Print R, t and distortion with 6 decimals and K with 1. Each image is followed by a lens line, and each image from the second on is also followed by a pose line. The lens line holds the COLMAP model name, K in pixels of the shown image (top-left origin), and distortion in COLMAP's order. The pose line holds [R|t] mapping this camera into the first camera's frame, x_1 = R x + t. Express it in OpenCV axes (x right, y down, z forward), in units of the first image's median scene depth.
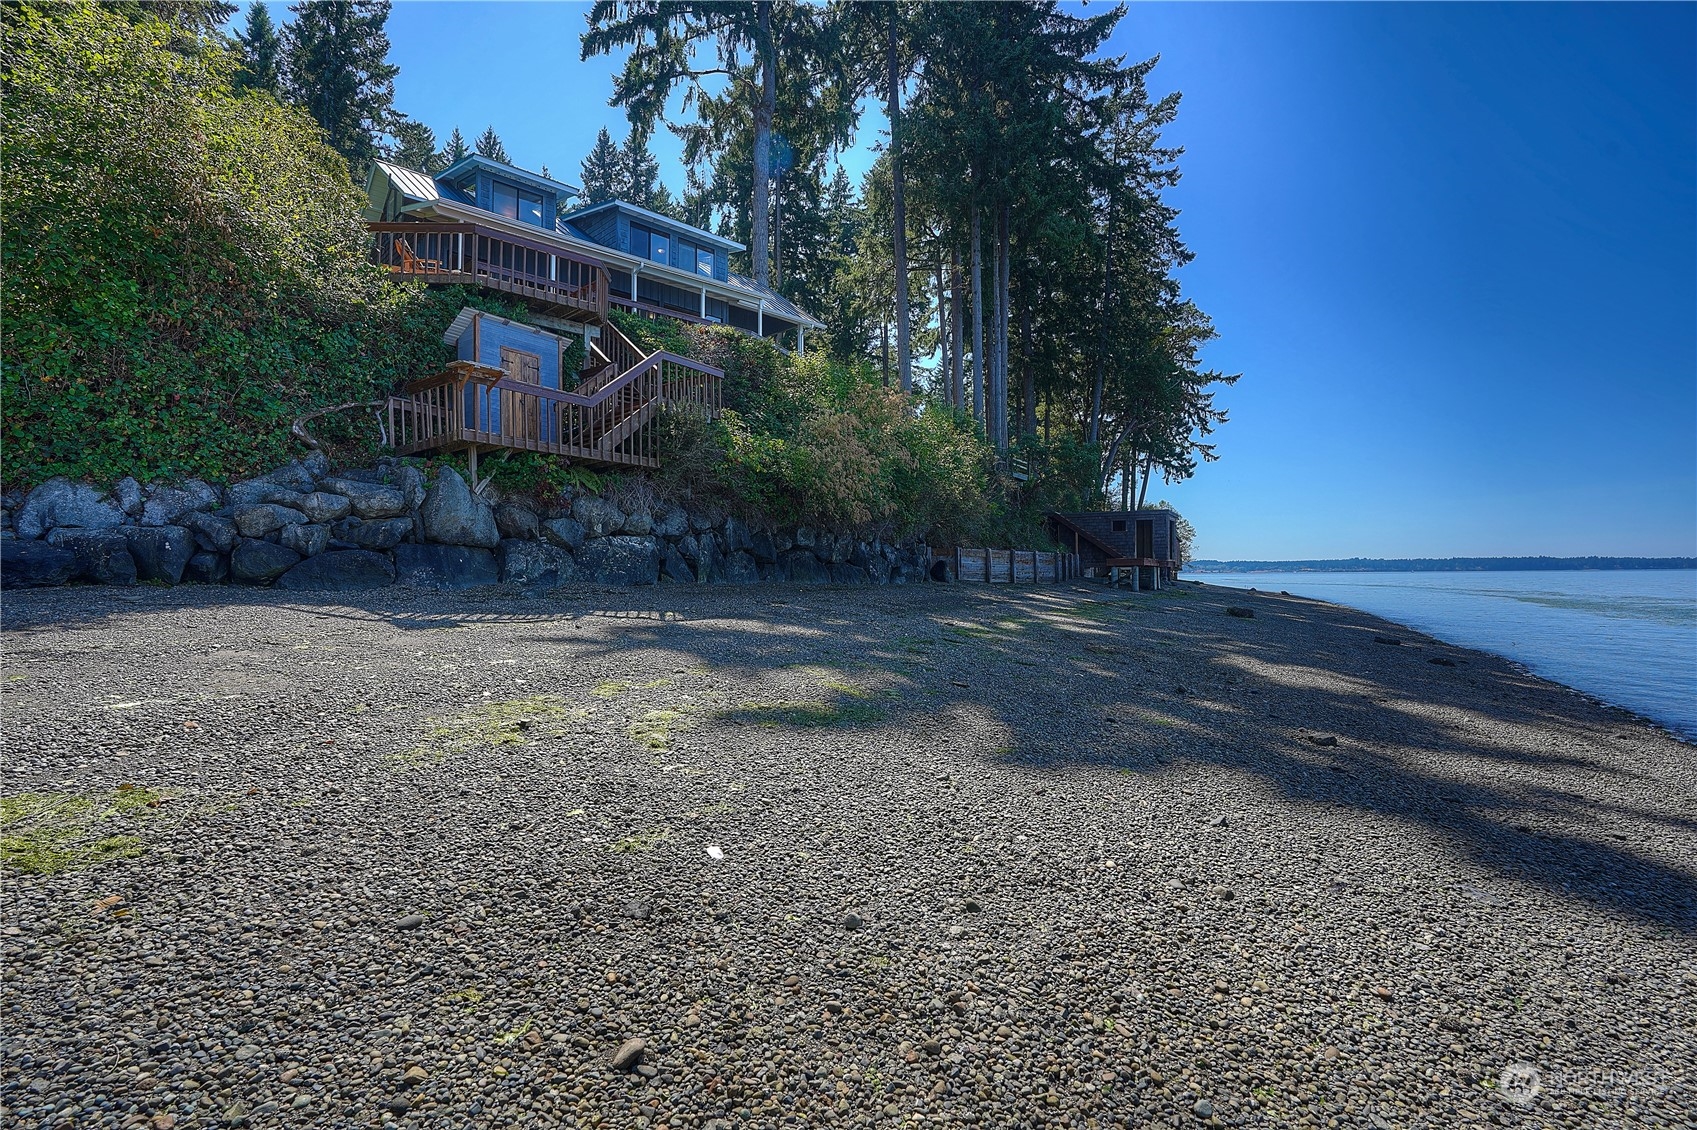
lens RADIAL K [[791.6, 0, 851.6], [0, 791.6, 572.7], [0, 0, 1]] dist [-0.073704, 0.032446]
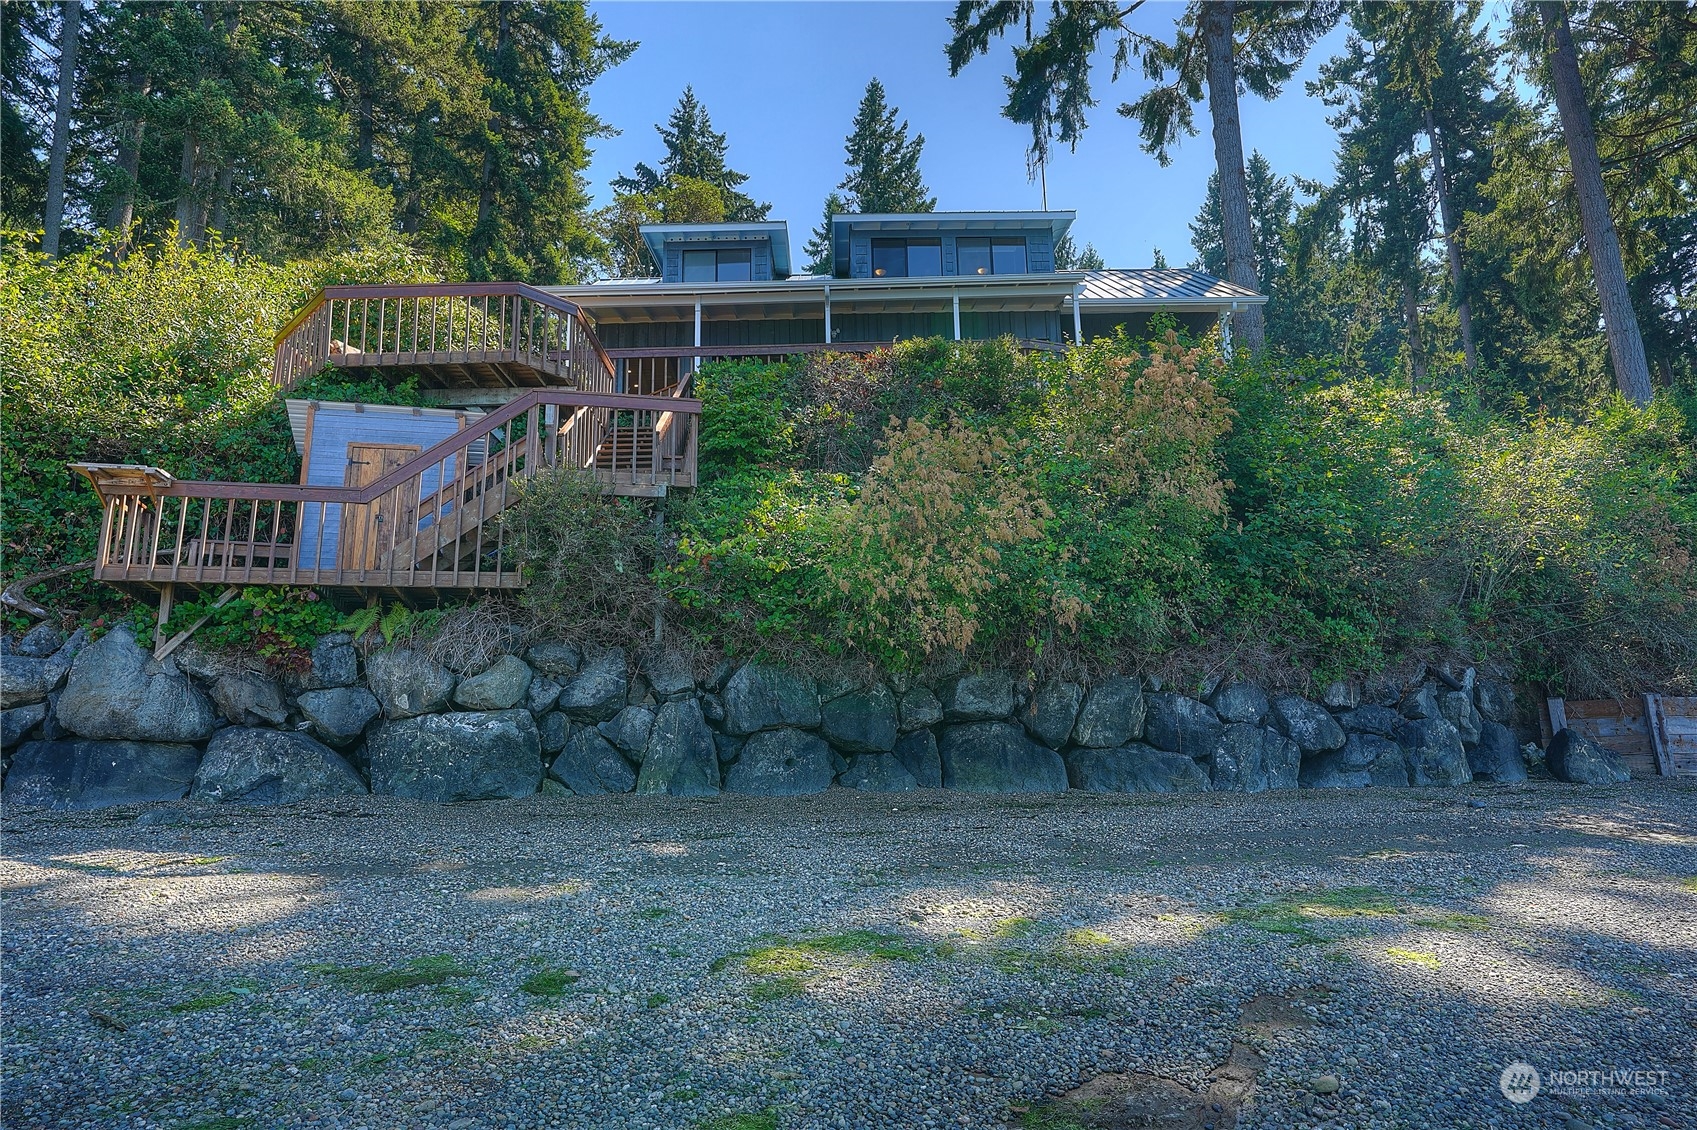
lens RADIAL K [[1039.7, 0, 850.2], [0, 1039.7, 571.9], [0, 0, 1]] dist [-0.039370, 0.042726]
pose [[0.704418, -0.155182, -0.692614, 0.449588], [0.018859, 0.979555, -0.200291, 0.009099], [0.709535, 0.128027, 0.692943, 0.667418]]
